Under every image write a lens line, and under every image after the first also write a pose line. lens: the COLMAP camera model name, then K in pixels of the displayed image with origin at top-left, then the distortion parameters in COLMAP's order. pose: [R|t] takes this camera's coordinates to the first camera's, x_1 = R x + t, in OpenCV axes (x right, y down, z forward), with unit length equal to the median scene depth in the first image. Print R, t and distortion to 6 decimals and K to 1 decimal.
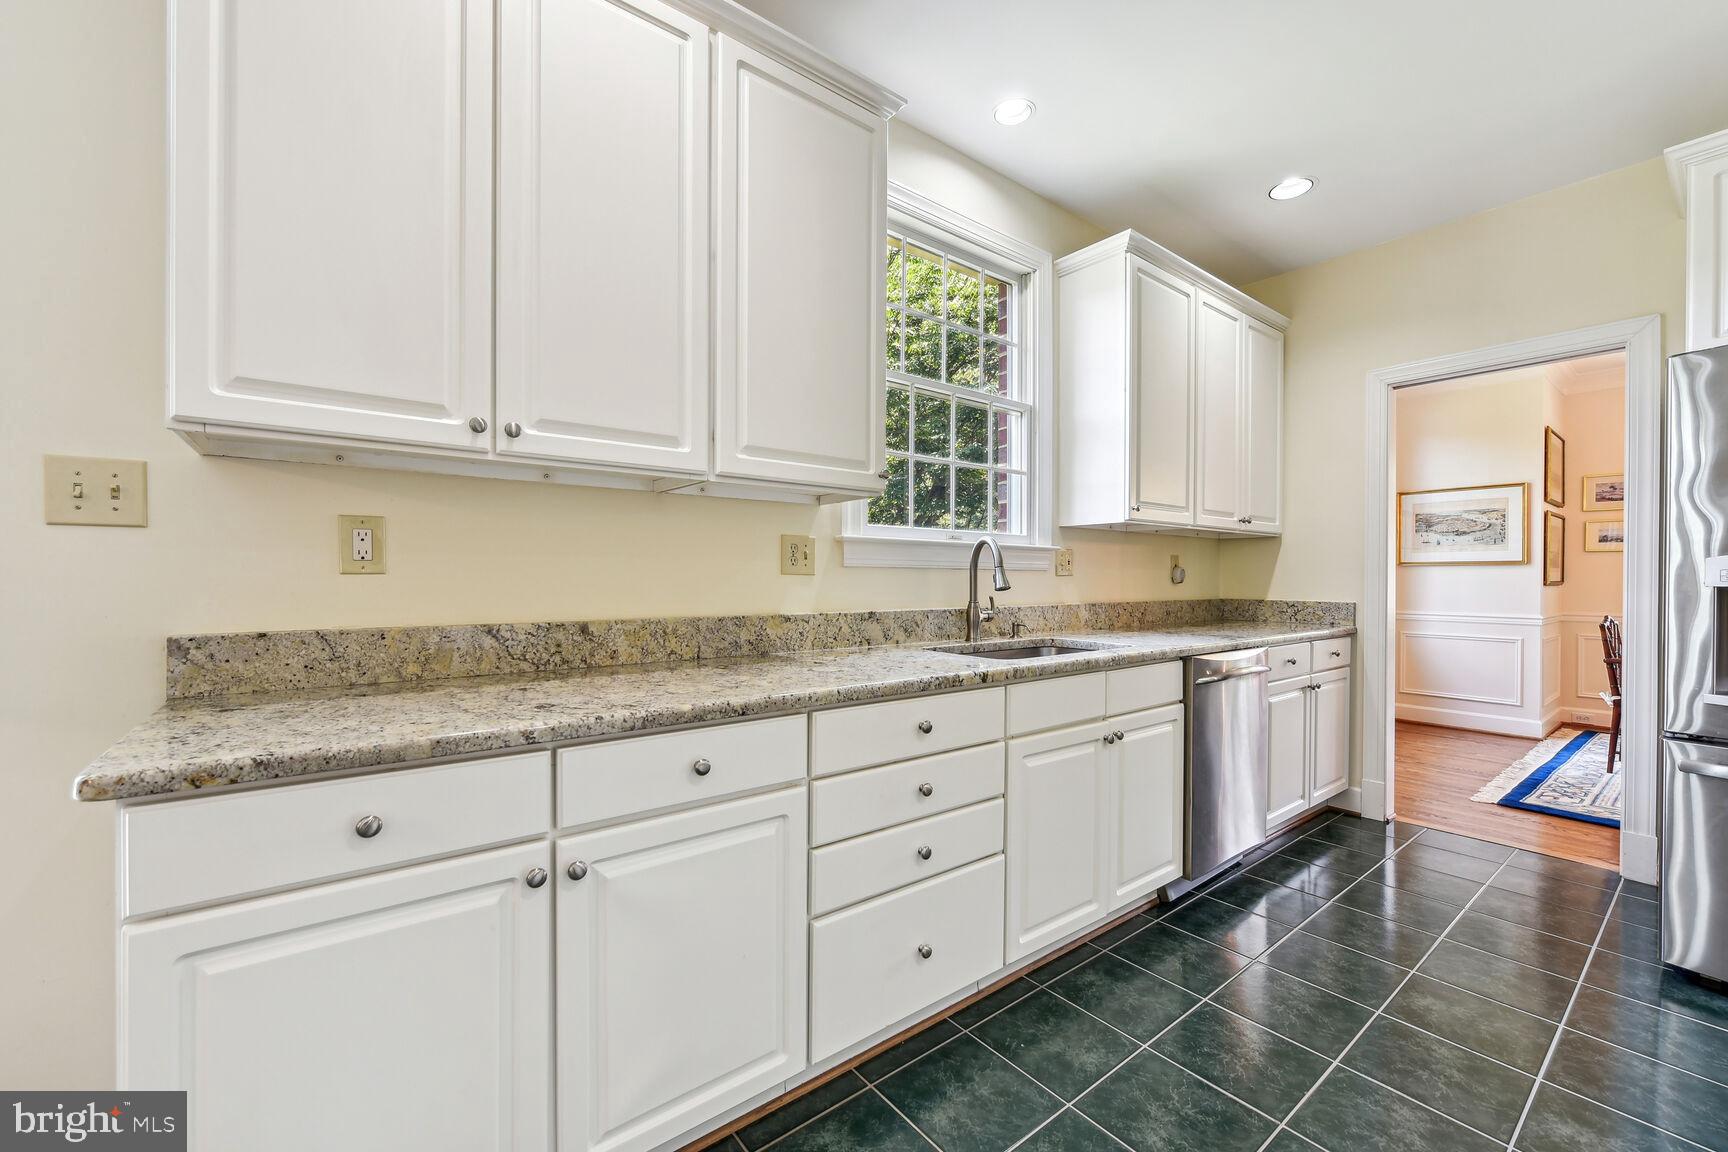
lens RADIAL K [[690.1, 0, 858.6], [0, 690.1, 579.2], [0, 0, 1]] dist [-0.001383, 0.000632]
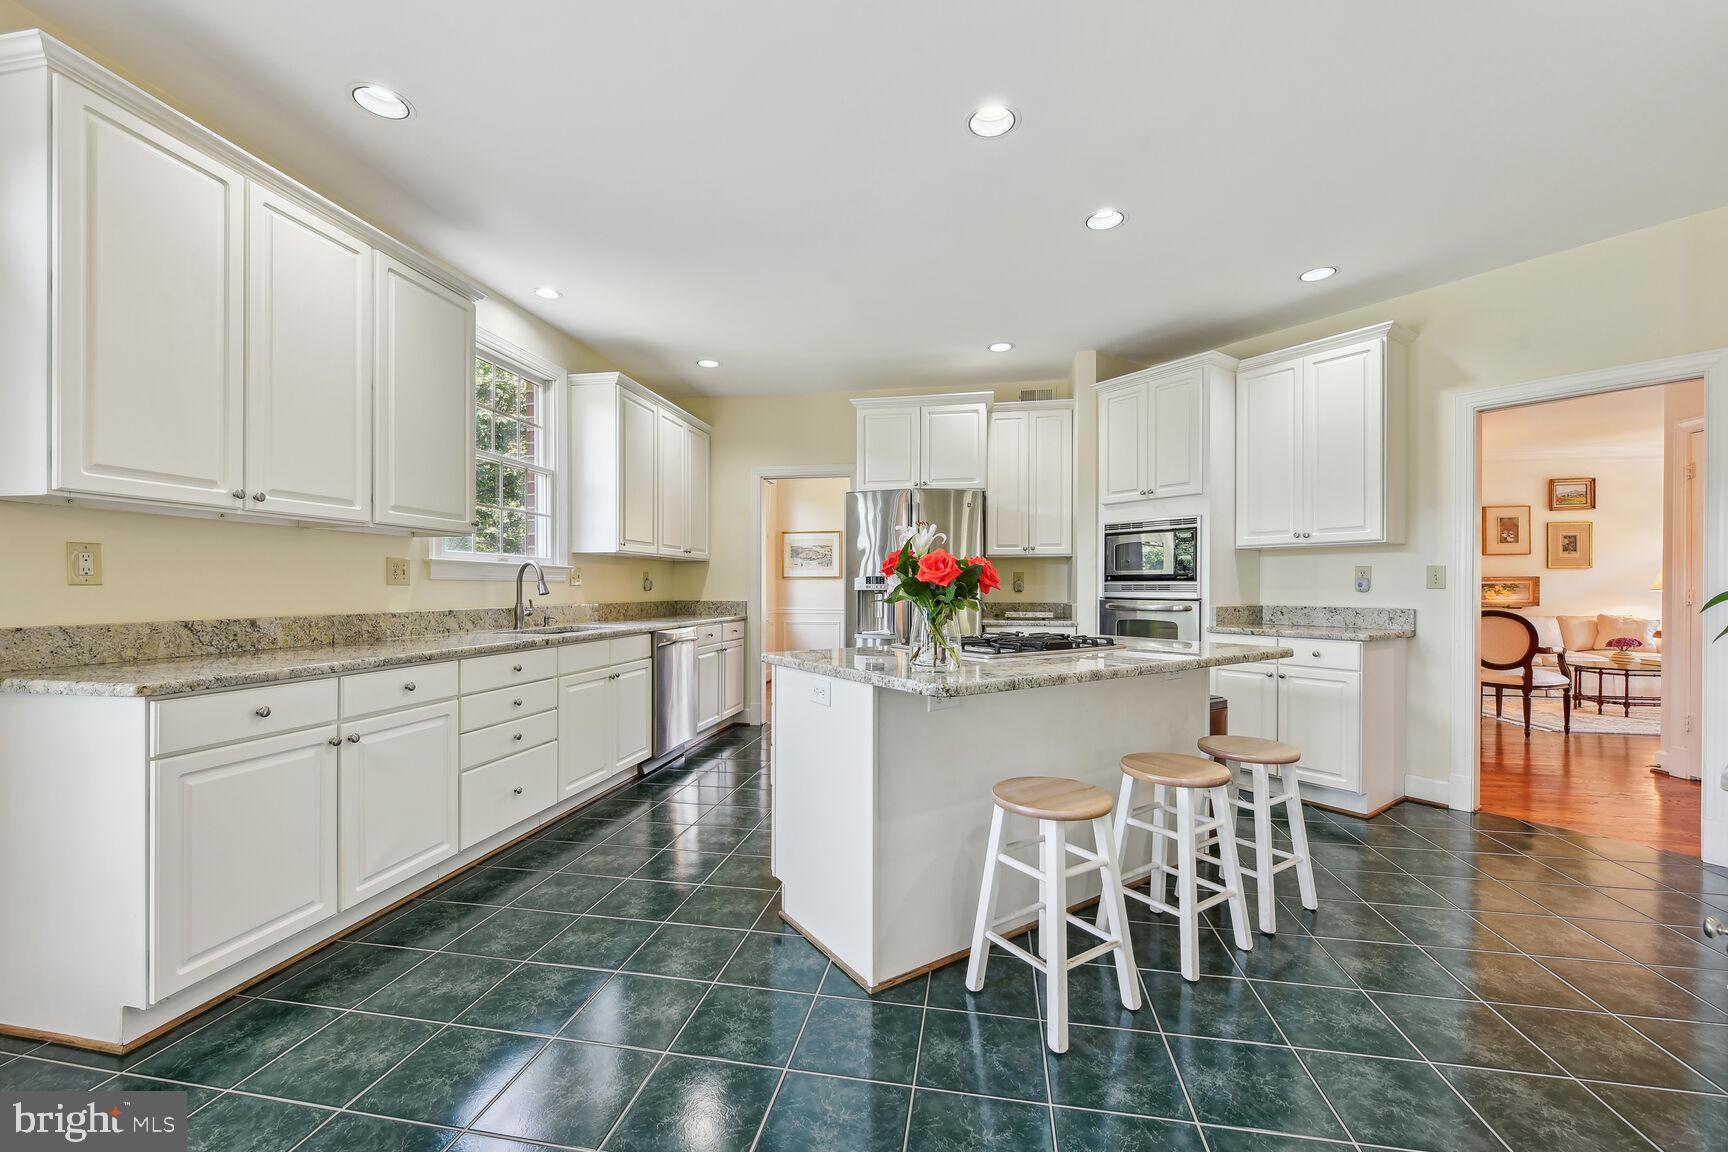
lens RADIAL K [[690.1, 0, 862.8], [0, 690.1, 592.5], [0, 0, 1]] dist [-0.001383, 0.000632]
pose [[0.741690, -0.007213, 0.670704, -0.338019], [0.003148, 0.999969, 0.007274, 0.001494], [-0.670735, -0.003284, 0.741689, -0.731334]]
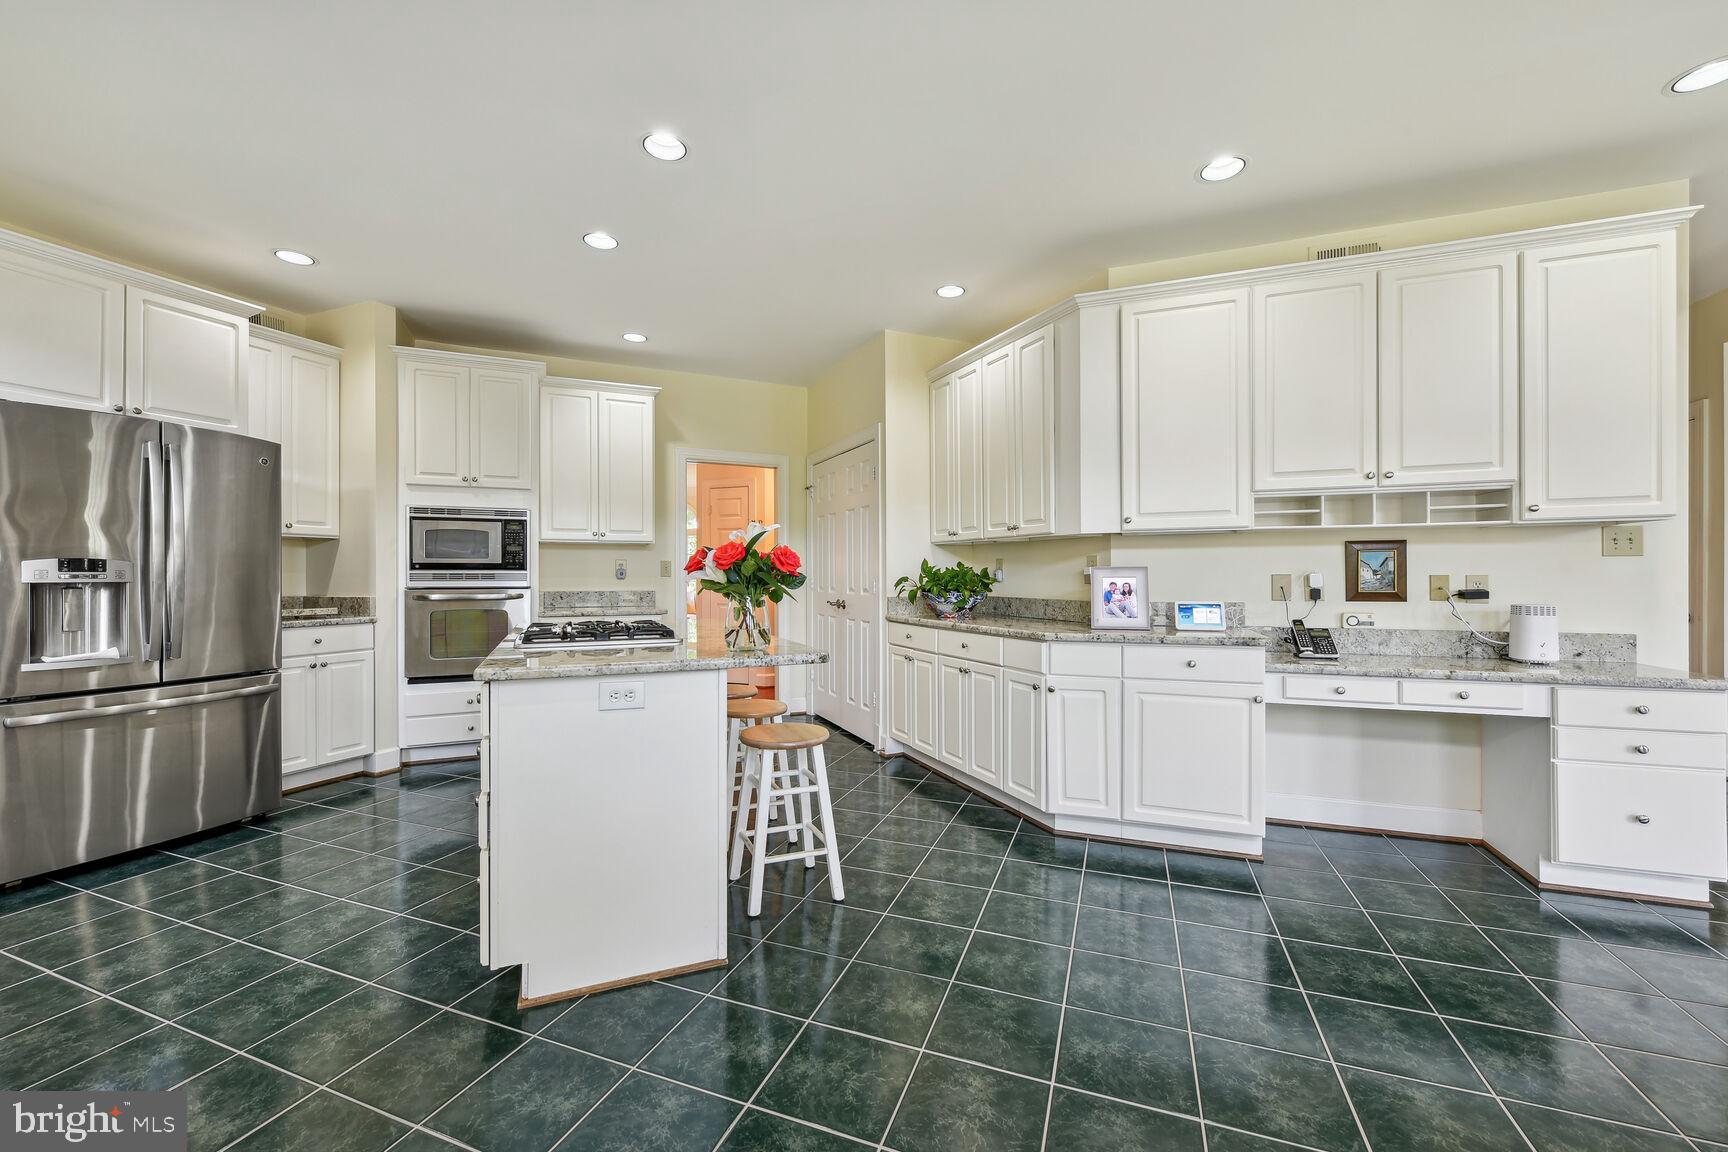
lens RADIAL K [[690.1, 0, 864.2], [0, 690.1, 577.6], [0, 0, 1]] dist [-0.001383, 0.000632]
pose [[-0.521286, -0.005624, 0.853364, -0.640501], [0.001311, 0.999972, 0.007391, -0.006082], [-0.853381, 0.004971, -0.521264, 0.266784]]
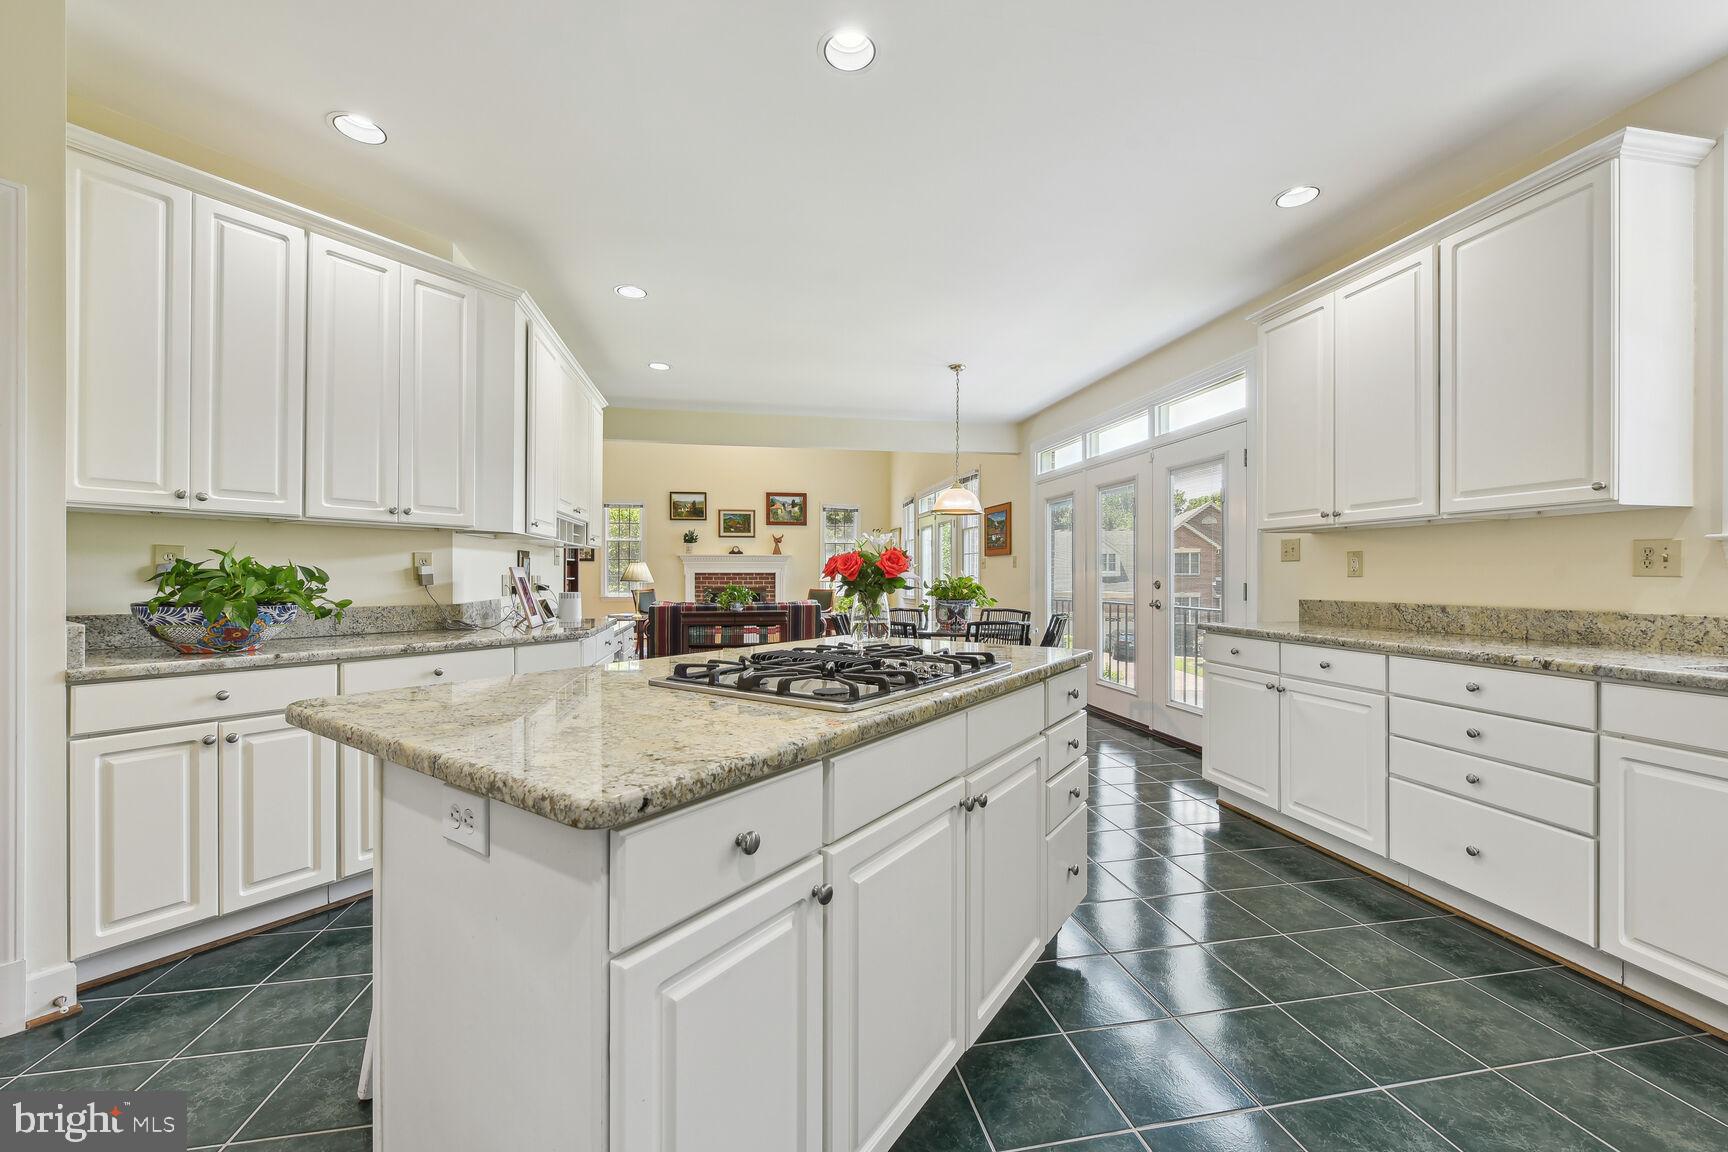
lens RADIAL K [[690.1, 0, 867.3], [0, 690.1, 571.6], [0, 0, 1]] dist [-0.001383, 0.000632]
pose [[-0.447436, -0.008238, -0.894278, 1.398415], [-0.004985, 0.999965, -0.006717, -0.001332], [0.894302, 0.001452, -0.447462, 0.400242]]
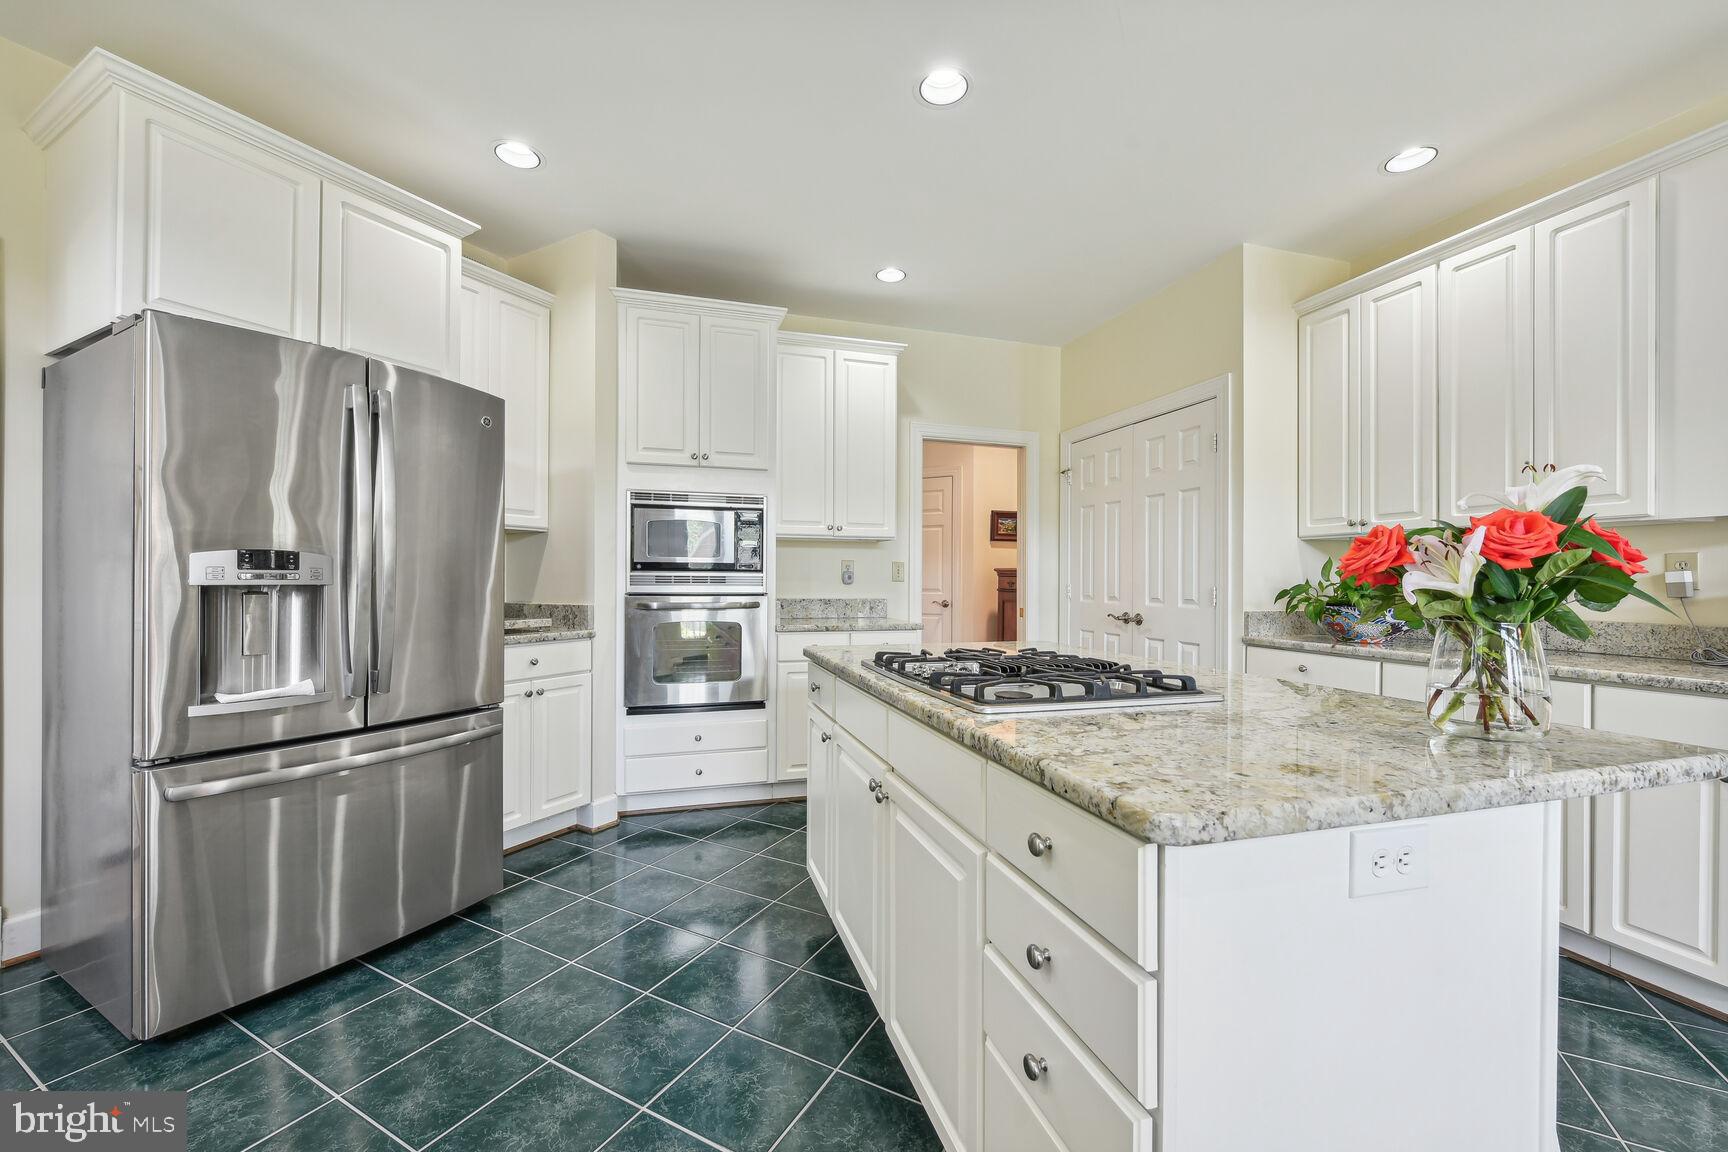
lens RADIAL K [[690.1, 0, 872.2], [0, 690.1, 582.4], [0, 0, 1]] dist [-0.001383, 0.000632]
pose [[-0.412069, -0.007903, 0.911118, 0.045186], [-0.004893, 0.999967, 0.006461, -0.001993], [-0.911140, -0.001795, -0.412094, 0.483983]]
